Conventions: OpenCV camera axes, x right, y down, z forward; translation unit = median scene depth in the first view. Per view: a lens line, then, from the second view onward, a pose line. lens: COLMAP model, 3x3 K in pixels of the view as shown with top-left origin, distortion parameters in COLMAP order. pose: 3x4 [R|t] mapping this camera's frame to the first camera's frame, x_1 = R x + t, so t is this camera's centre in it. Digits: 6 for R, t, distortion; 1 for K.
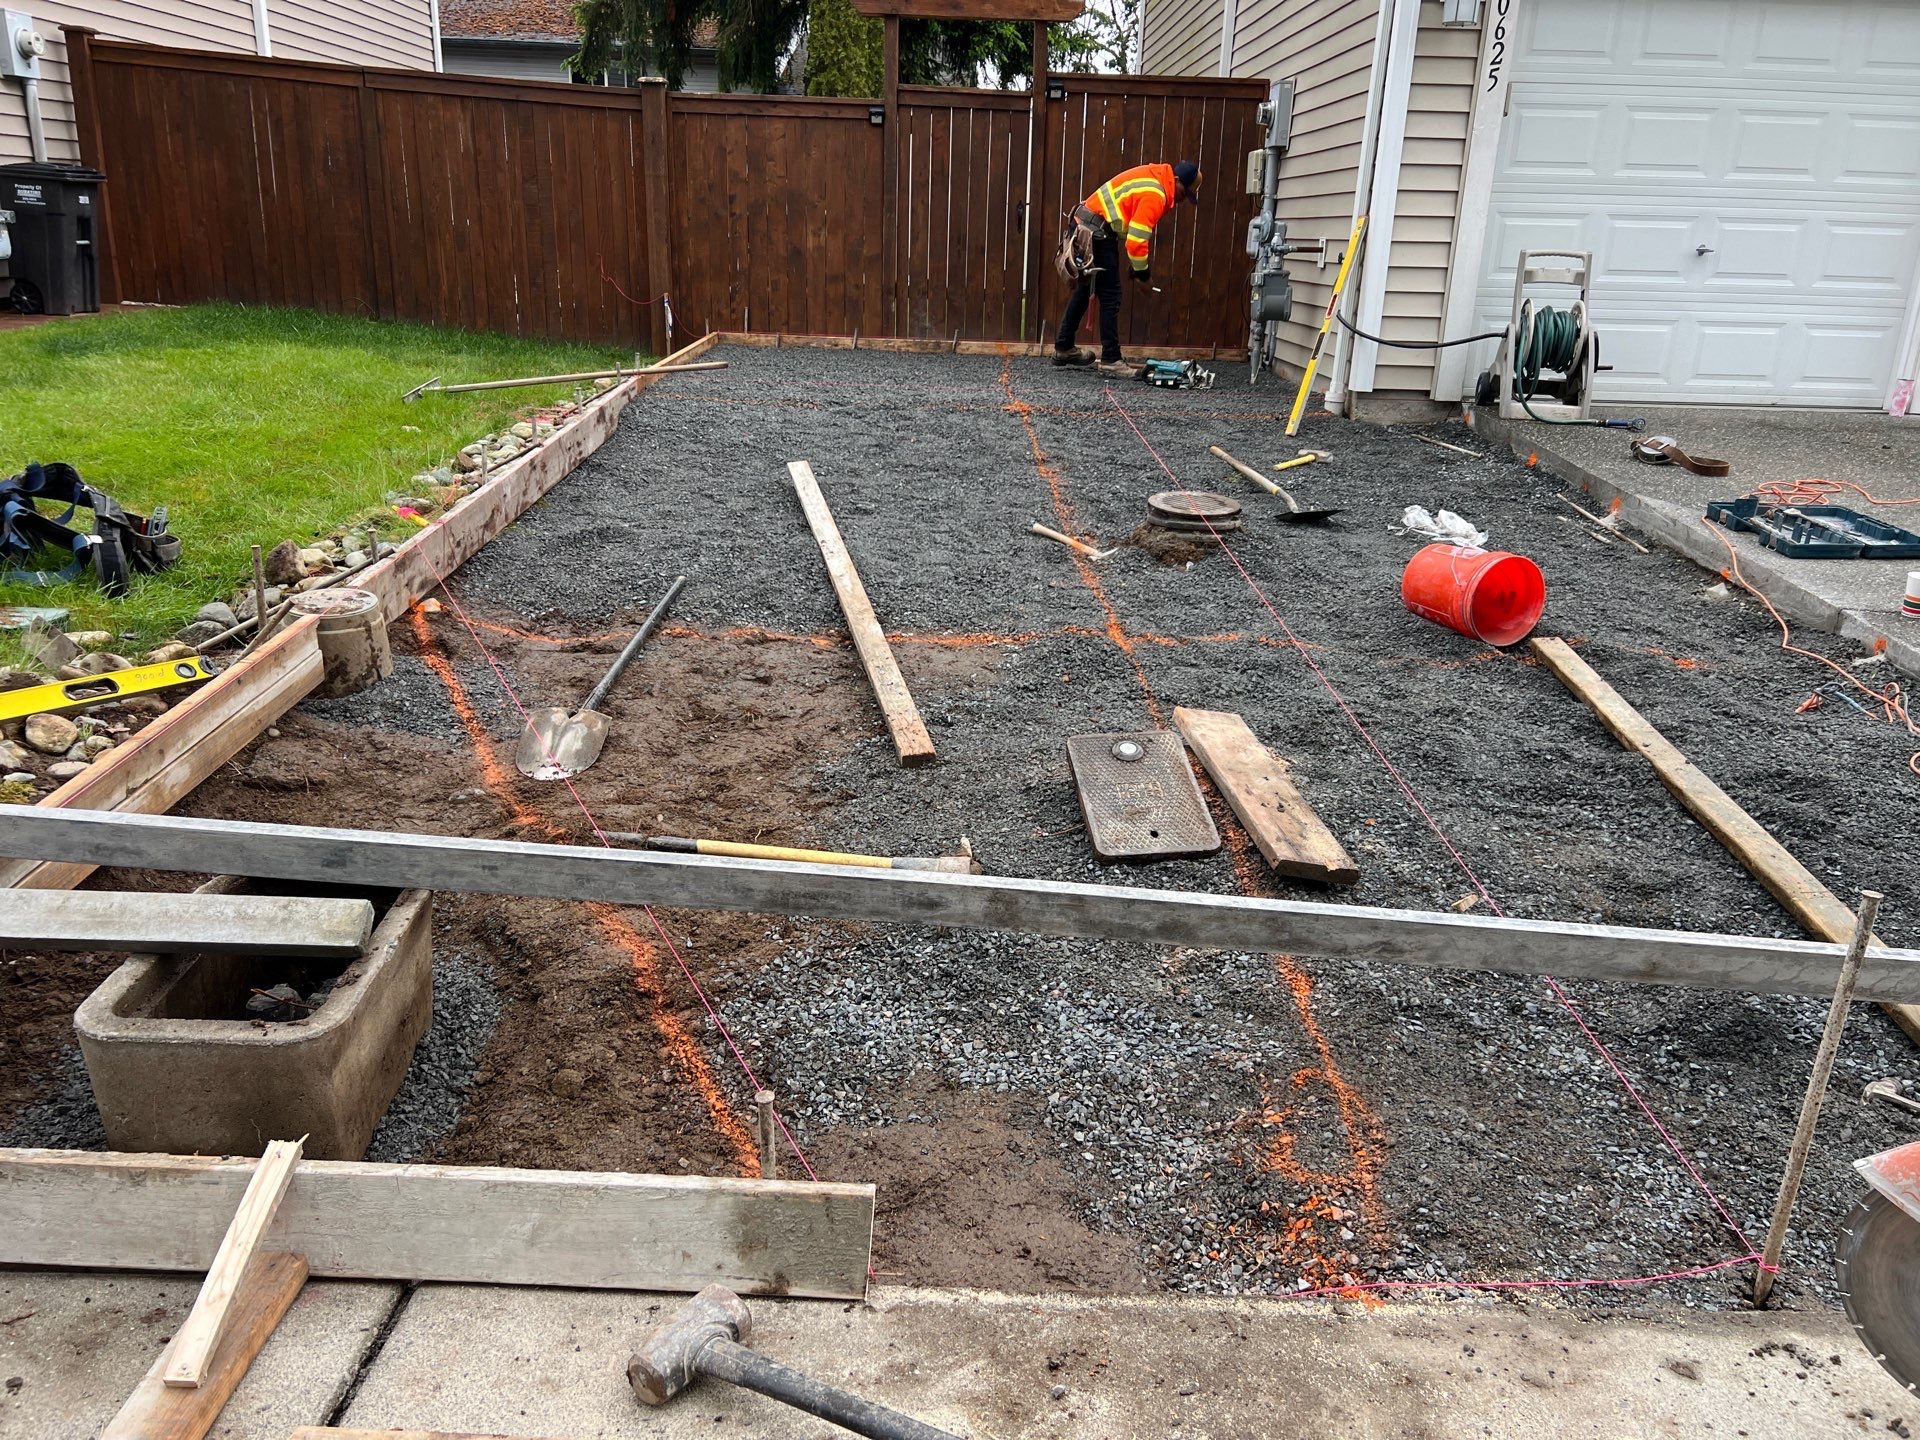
lens RADIAL K [[1438.3, 0, 955.0], [0, 1438.3, 715.5], [0, 0, 1]] dist [0.062867, -0.068843]
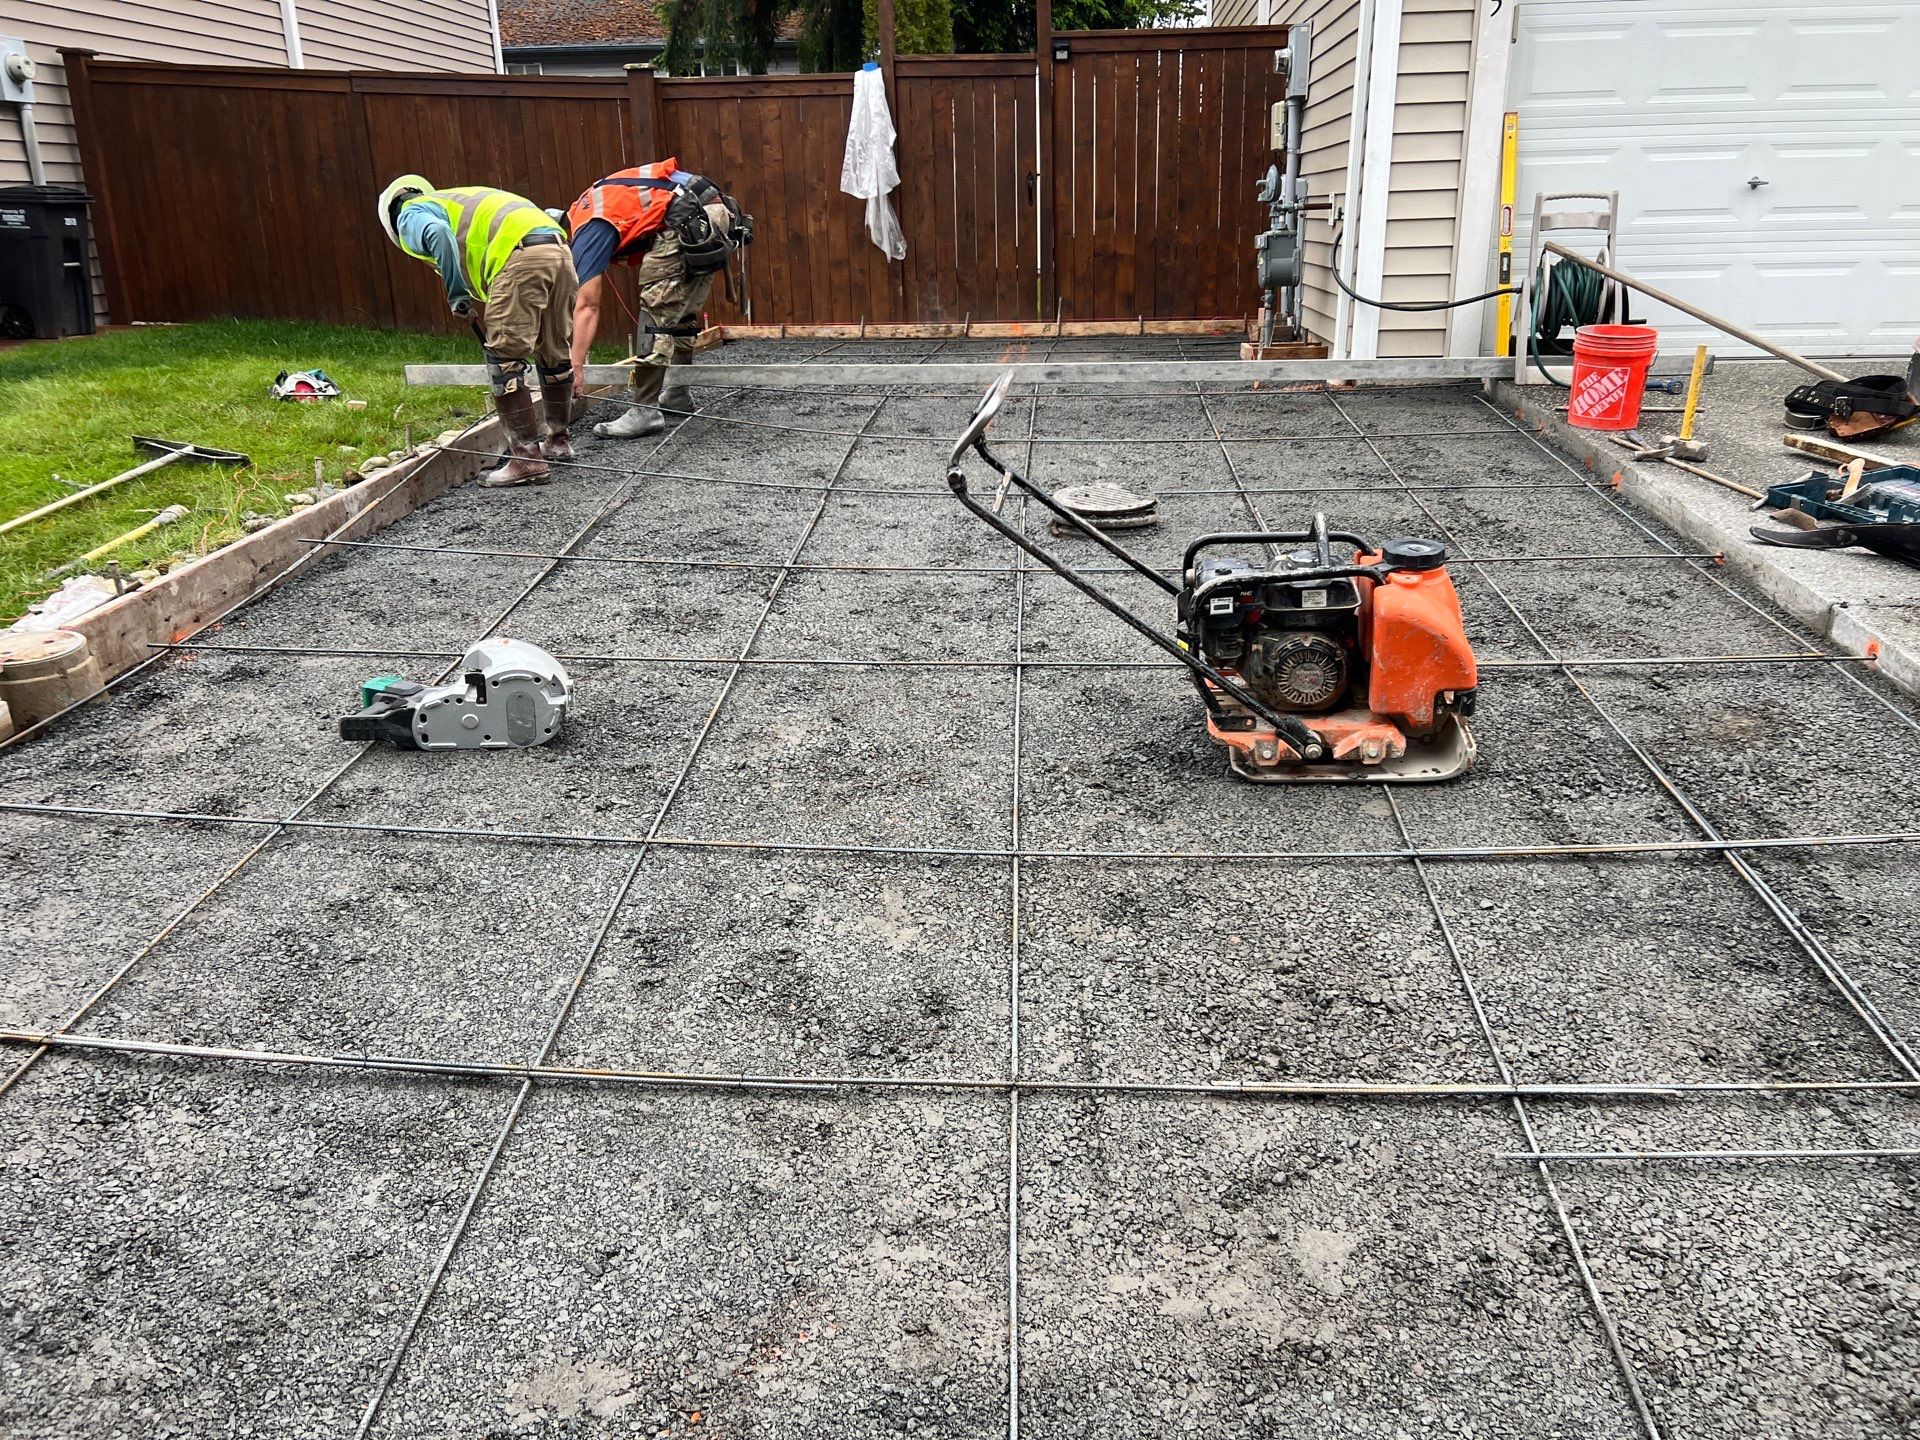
lens RADIAL K [[1438.3, 0, 976.4], [0, 1438.3, 704.2], [0, 0, 1]] dist [0.062867, -0.068843]
pose [[0.995388, -0.020378, -0.093740, 0.100365], [0.020571, 0.999788, 0.001103, -0.013425], [0.093697, -0.003026, 0.995596, 0.067356]]
